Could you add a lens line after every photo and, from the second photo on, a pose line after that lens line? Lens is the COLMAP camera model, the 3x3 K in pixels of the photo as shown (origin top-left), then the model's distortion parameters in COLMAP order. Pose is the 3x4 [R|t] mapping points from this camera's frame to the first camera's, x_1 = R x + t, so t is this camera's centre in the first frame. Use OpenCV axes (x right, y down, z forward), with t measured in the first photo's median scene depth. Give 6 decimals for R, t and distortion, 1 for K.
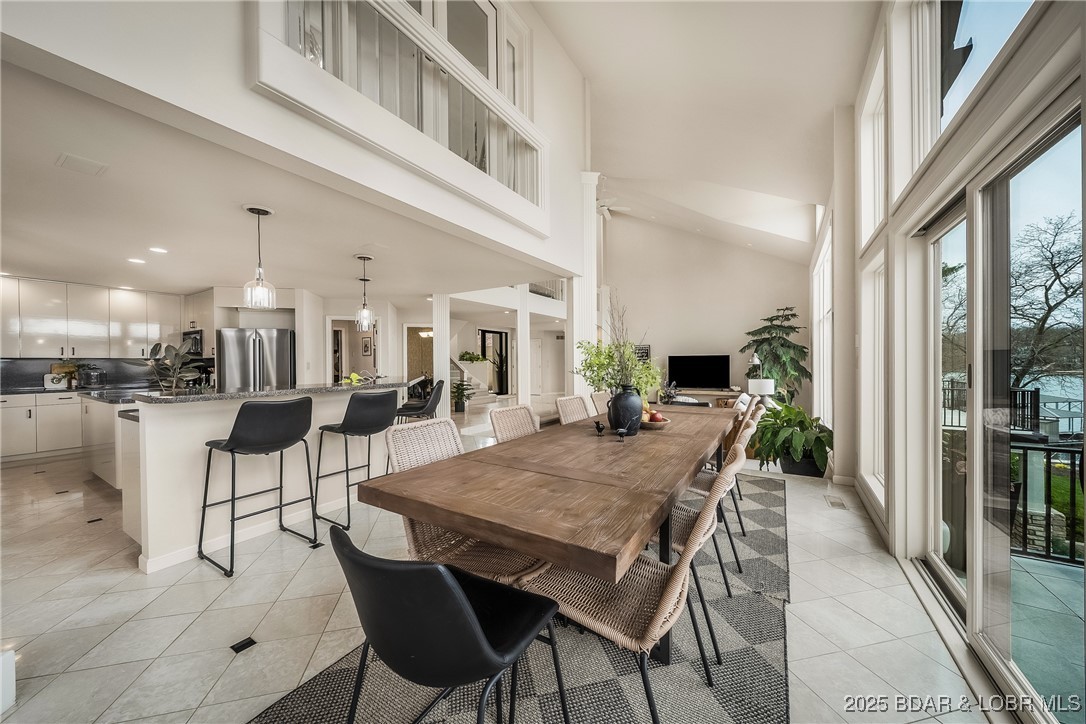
lens RADIAL K [[384.6, 0, 541.6], [0, 384.6, 362.4], [0, 0, 1]] dist [-0.000278, -0.000020]
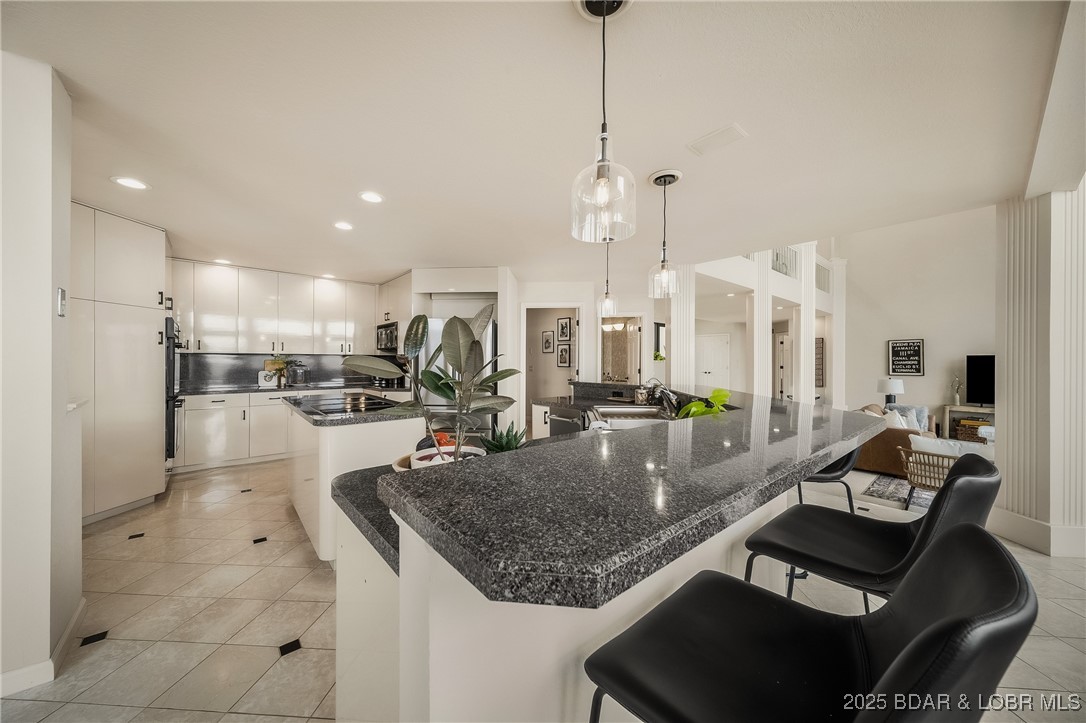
lens RADIAL K [[384.6, 0, 543.5], [0, 384.6, 360.5], [0, 0, 1]] dist [-0.000278, -0.000020]
pose [[0.953288, 0.008004, -0.301958, -0.188120], [-0.008221, 0.999966, 0.000553, -0.001820], [0.301952, 0.001955, 0.953321, 0.173055]]
